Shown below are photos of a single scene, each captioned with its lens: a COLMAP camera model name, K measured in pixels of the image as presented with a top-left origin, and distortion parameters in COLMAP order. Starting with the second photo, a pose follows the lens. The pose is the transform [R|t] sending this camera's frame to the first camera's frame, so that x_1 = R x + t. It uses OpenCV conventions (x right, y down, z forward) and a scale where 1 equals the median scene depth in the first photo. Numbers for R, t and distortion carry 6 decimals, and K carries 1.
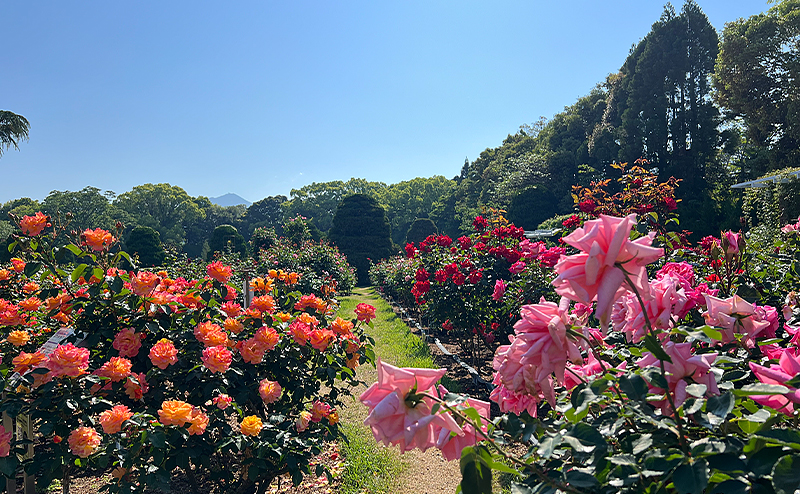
lens RADIAL K [[585.5, 0, 377.6], [0, 585.5, 244.7], [0, 0, 1]] dist [0.006246, -0.004163]
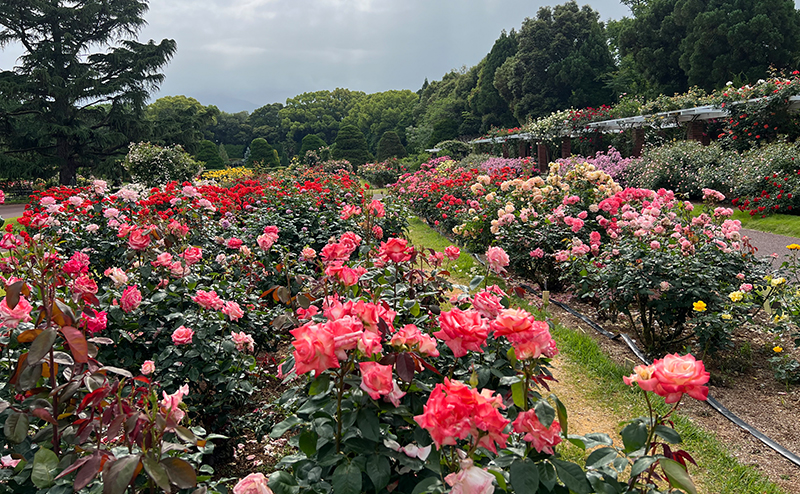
lens RADIAL K [[585.5, 0, 377.6], [0, 585.5, 244.7], [0, 0, 1]] dist [0.006246, -0.004163]
pose [[0.999373, -0.022150, 0.027622, -0.000180], [0.016785, 0.983295, 0.181243, -0.014993], [-0.031175, -0.180666, 0.983050, -0.255651]]
